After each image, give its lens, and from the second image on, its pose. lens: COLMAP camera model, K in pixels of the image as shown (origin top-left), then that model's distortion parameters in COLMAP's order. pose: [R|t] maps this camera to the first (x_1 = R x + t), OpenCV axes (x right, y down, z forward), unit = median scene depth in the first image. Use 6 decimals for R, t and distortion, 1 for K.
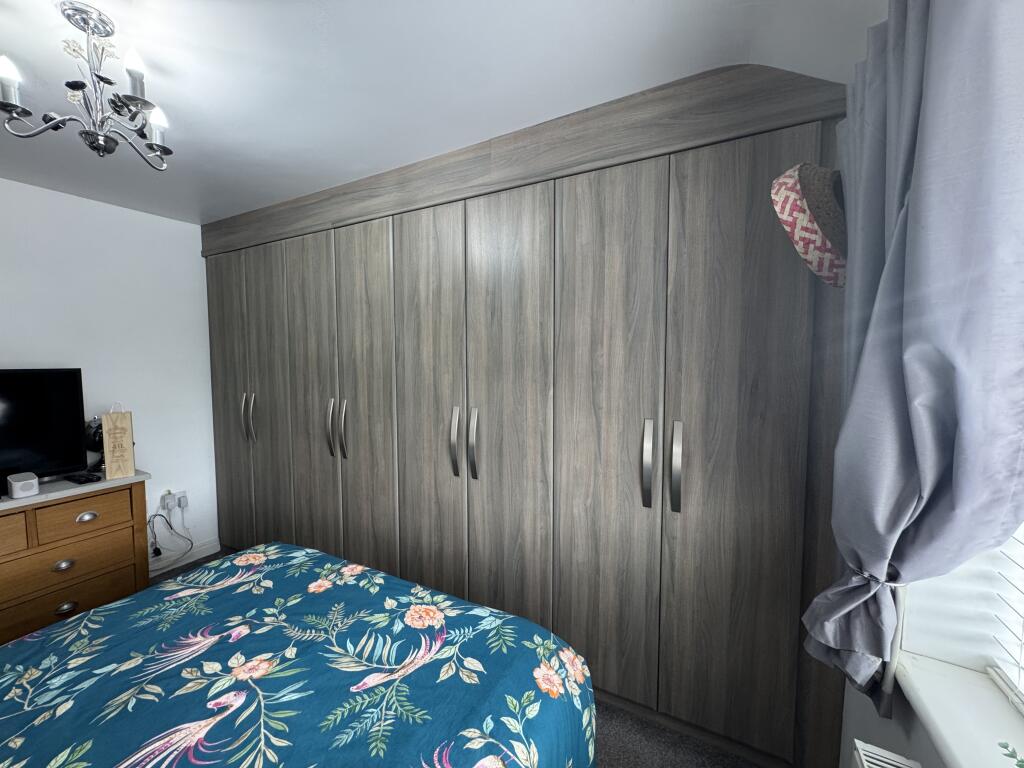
lens RADIAL K [[408.6, 0, 511.9], [0, 408.6, 383.8], [0, 0, 1]] dist [-0.002581, 0.000039]
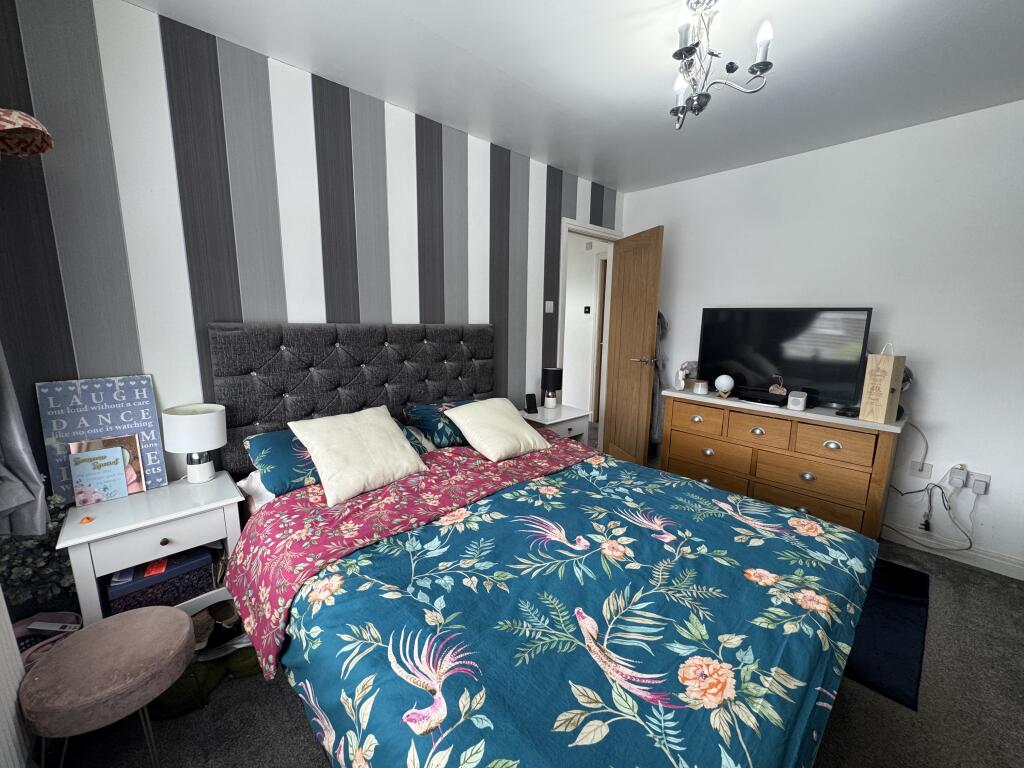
lens RADIAL K [[408.6, 0, 512.5], [0, 408.6, 385.4], [0, 0, 1]] dist [-0.002581, 0.000039]
pose [[-0.341057, 0.155973, -0.927013, 0.420802], [-0.069723, 0.979226, 0.190410, 0.038902], [0.937453, 0.129575, -0.323097, 0.941897]]
